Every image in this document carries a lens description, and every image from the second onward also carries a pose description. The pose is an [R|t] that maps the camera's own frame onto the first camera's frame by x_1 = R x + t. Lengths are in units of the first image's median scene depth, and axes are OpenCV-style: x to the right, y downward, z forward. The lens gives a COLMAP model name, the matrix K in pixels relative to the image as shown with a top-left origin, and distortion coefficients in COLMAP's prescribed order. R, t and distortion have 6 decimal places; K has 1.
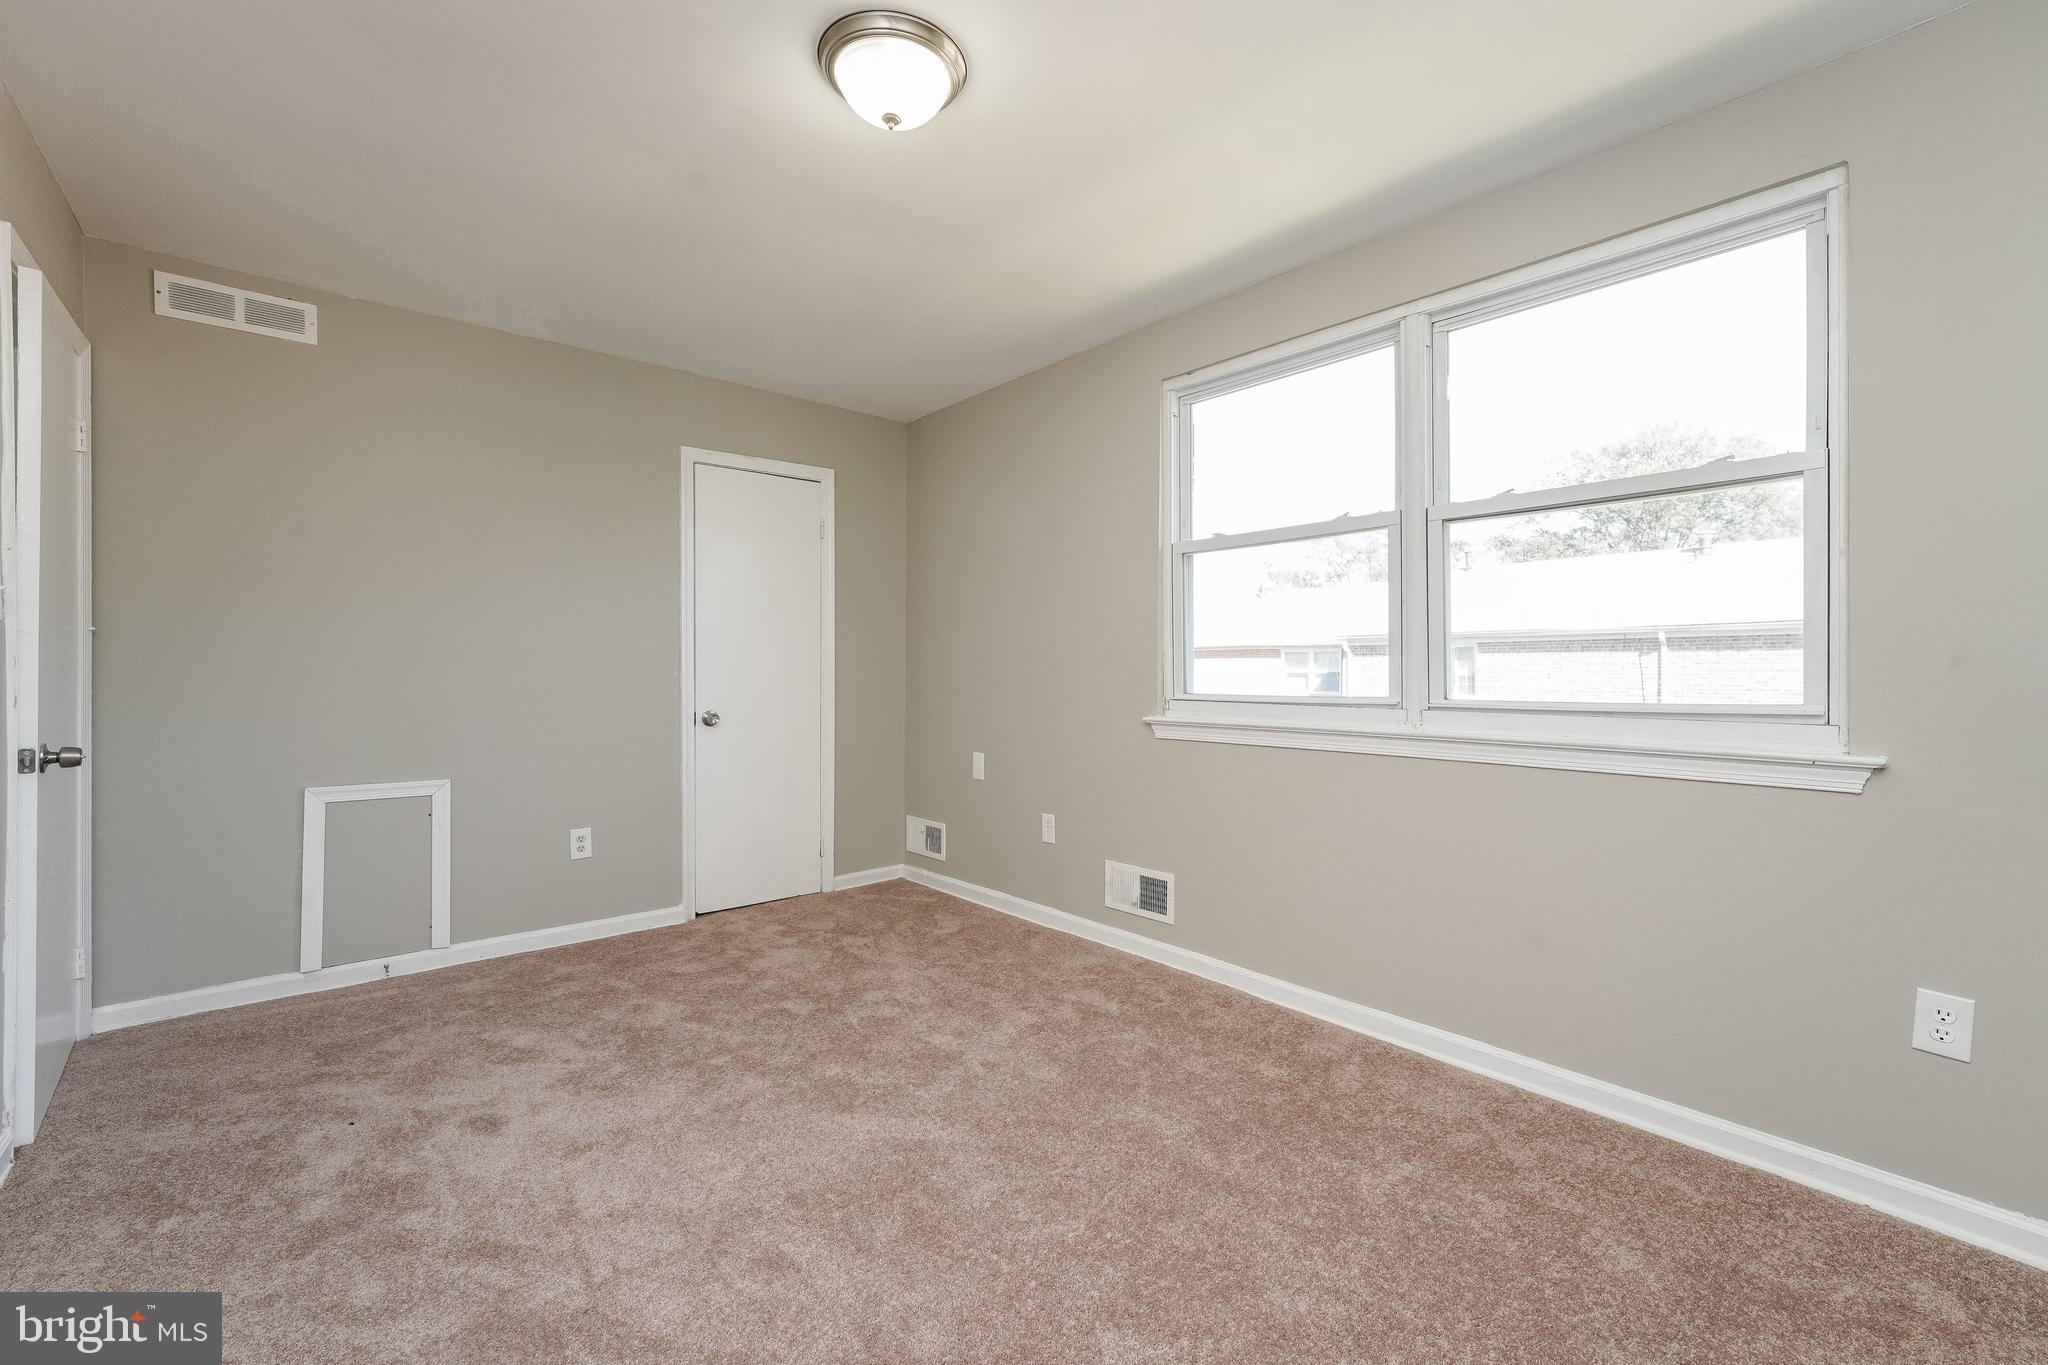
lens RADIAL K [[848.9, 0, 1025.3], [0, 848.9, 665.5], [0, 0, 1]] dist [0.000067, 0.003193]
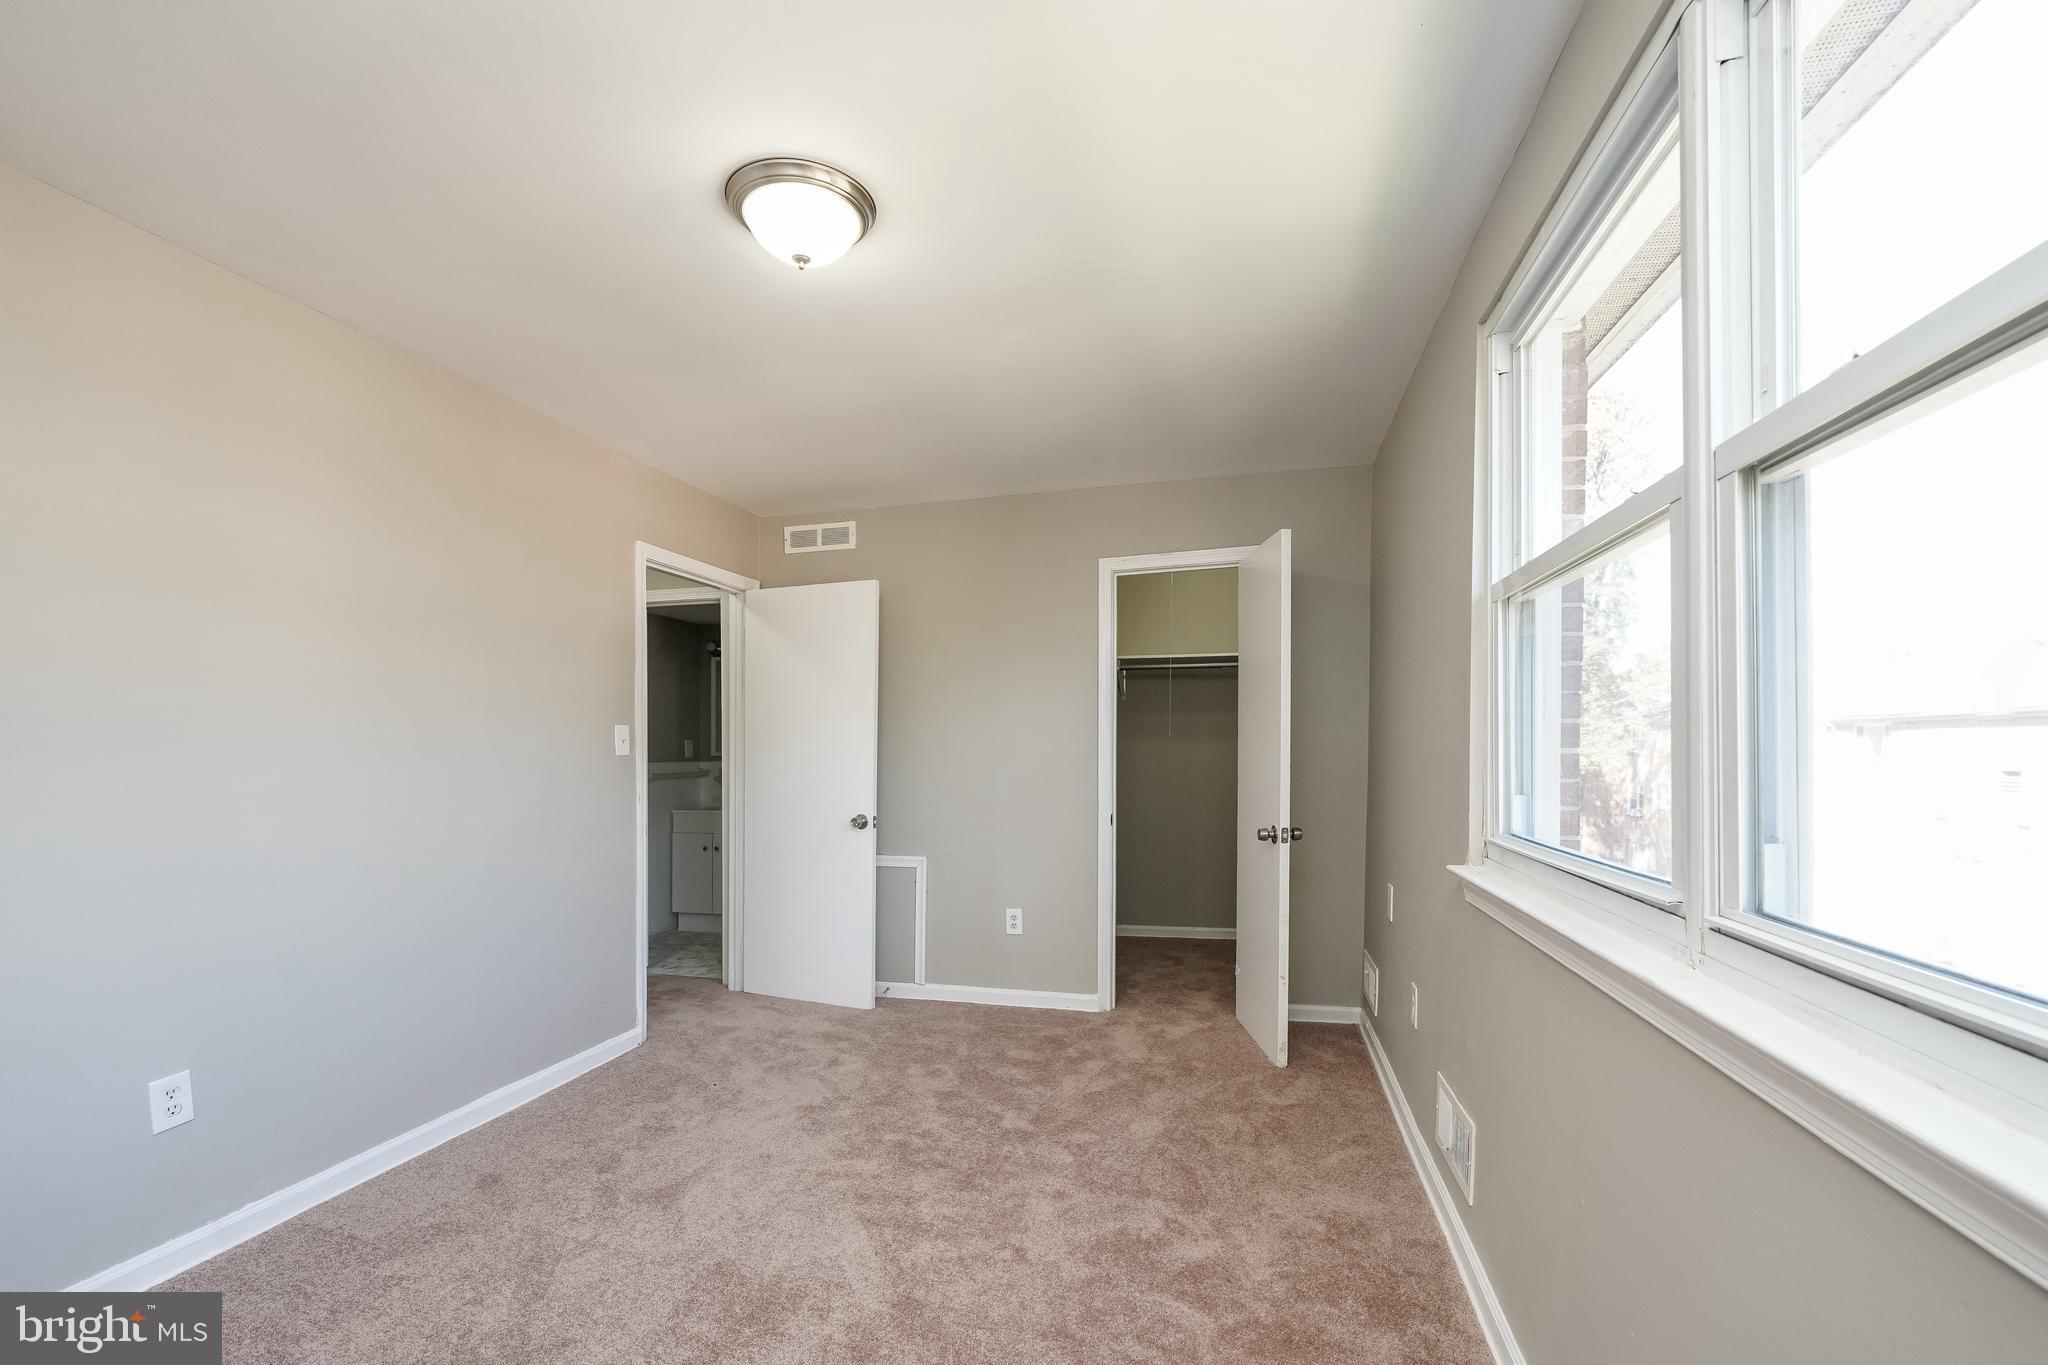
lens RADIAL K [[856.5, 0, 1012.4], [0, 856.5, 746.5], [0, 0, 1]] dist [-0.002867, 0.000112]
pose [[0.571544, -0.007715, -0.820535, 0.519041], [0.016773, 0.999857, 0.002283, -0.038861], [0.820400, -0.015067, 0.571592, 0.389792]]
